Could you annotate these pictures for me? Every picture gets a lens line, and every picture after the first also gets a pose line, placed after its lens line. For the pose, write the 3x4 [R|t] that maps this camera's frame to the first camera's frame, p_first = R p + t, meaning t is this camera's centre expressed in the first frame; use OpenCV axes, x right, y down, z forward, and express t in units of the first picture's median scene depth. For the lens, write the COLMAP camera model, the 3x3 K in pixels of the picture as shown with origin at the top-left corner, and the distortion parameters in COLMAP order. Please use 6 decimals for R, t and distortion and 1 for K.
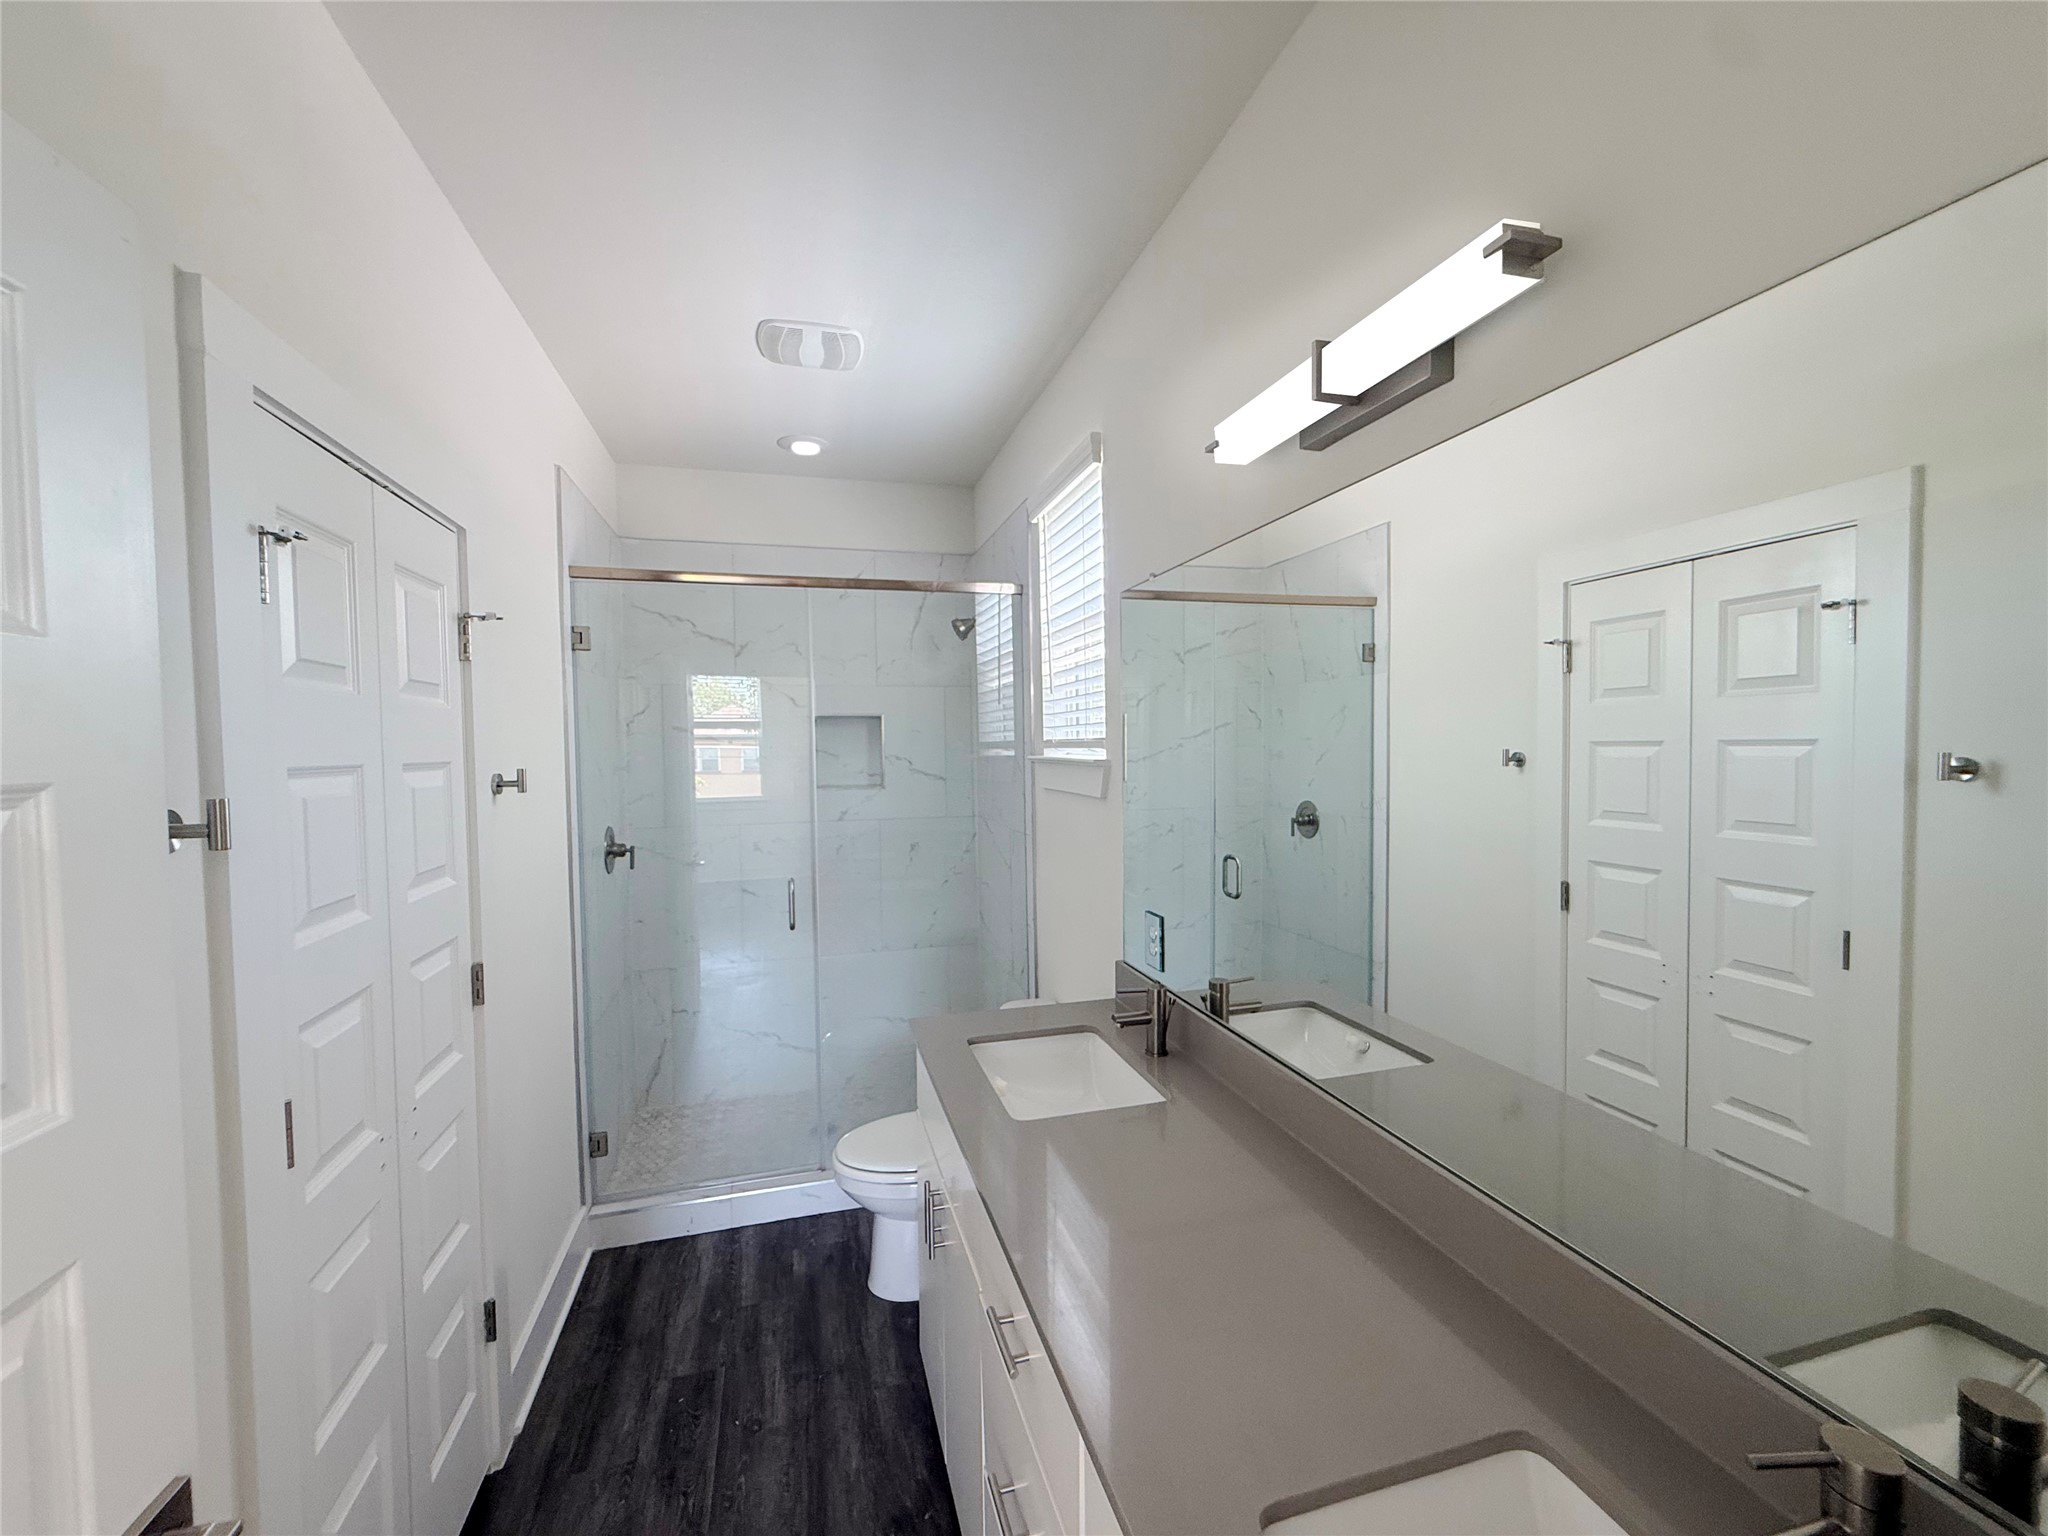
lens RADIAL K [[835.8, 0, 1024.0], [0, 835.8, 768.0], [0, 0, 1]] dist [0.008615, -0.000147]
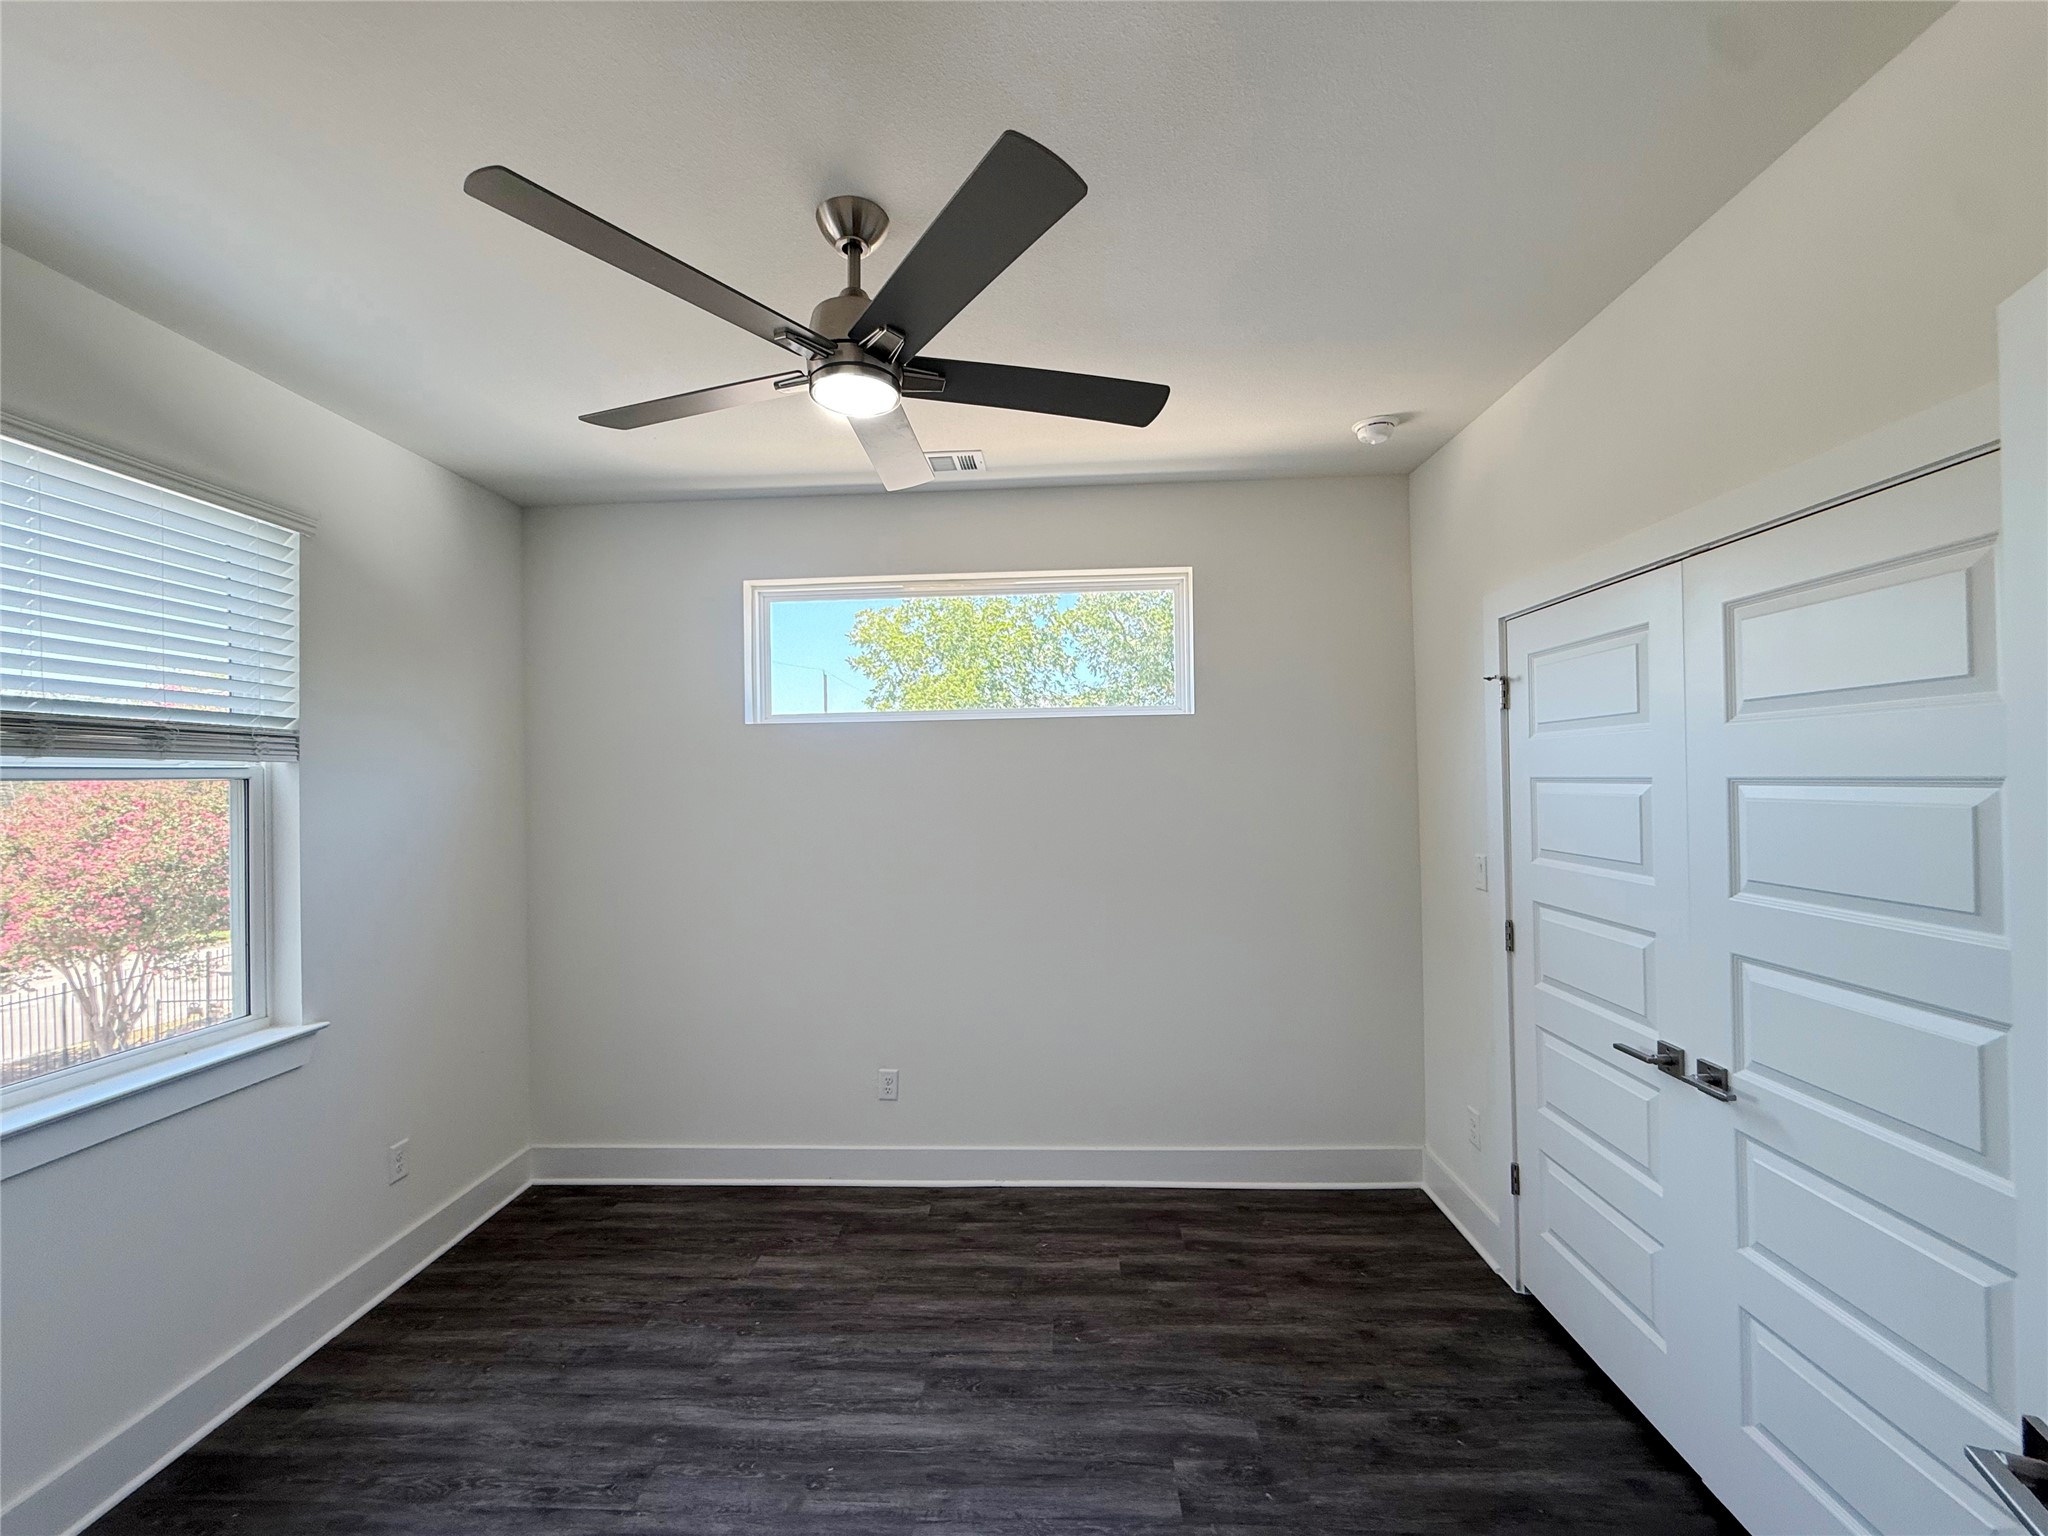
lens RADIAL K [[835.8, 0, 1024.0], [0, 835.8, 768.0], [0, 0, 1]] dist [0.008615, -0.000147]
pose [[0.349290, -0.002143, -0.937012, 1.357497], [-0.023709, 0.999657, -0.011124, -0.017256], [0.936715, 0.026101, 0.349120, 0.112649]]
